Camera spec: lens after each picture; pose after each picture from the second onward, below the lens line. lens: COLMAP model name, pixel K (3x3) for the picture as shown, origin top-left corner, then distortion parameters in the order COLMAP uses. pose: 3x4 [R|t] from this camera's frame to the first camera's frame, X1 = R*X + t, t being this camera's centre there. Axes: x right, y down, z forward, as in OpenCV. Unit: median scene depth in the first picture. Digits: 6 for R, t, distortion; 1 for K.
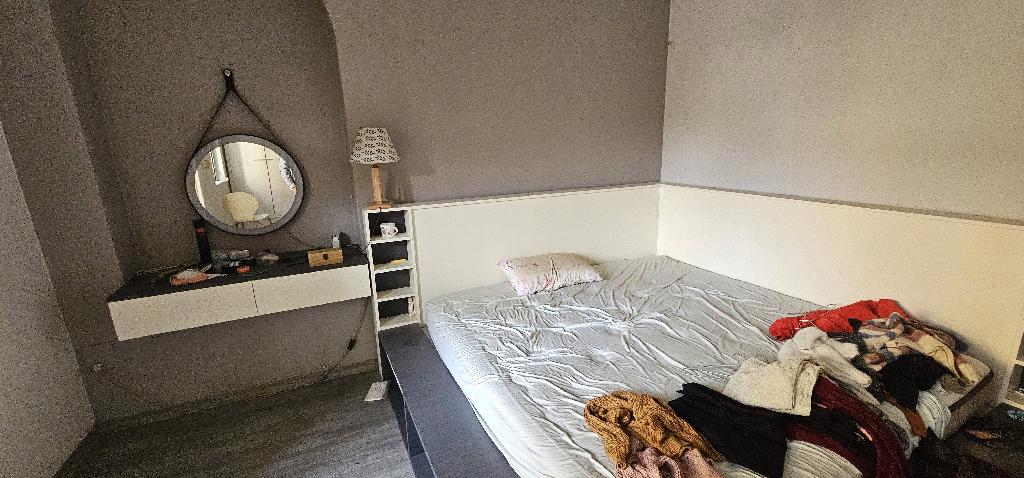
lens RADIAL K [[416.6, 0, 509.3], [0, 416.6, 240.1], [0, 0, 1]] dist [-0.004242, -0.000377]
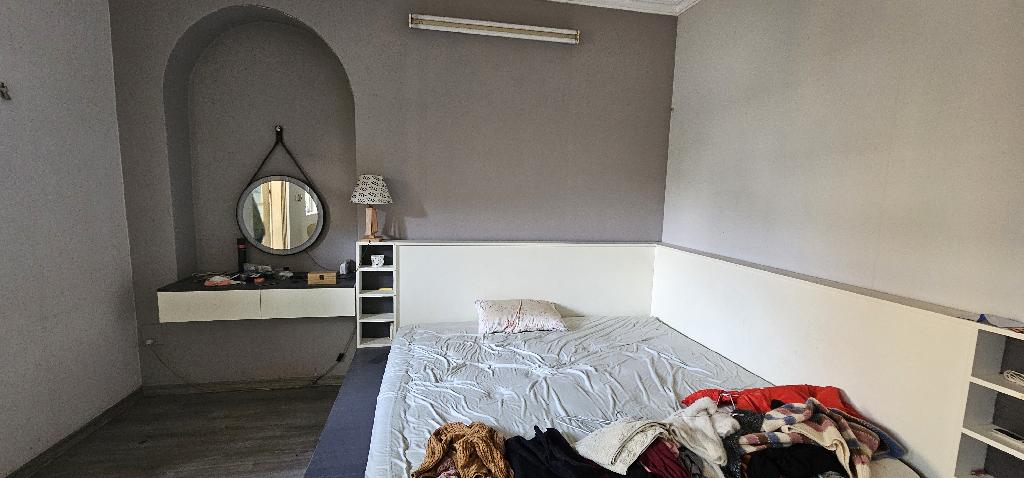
lens RADIAL K [[416.6, 0, 515.7], [0, 416.6, 240.1], [0, 0, 1]] dist [-0.004242, -0.000377]
pose [[0.969461, 0.083356, -0.230646, 0.363188], [-0.111087, 0.987708, -0.109963, 0.003254], [0.218645, 0.132227, 0.966804, -0.052782]]
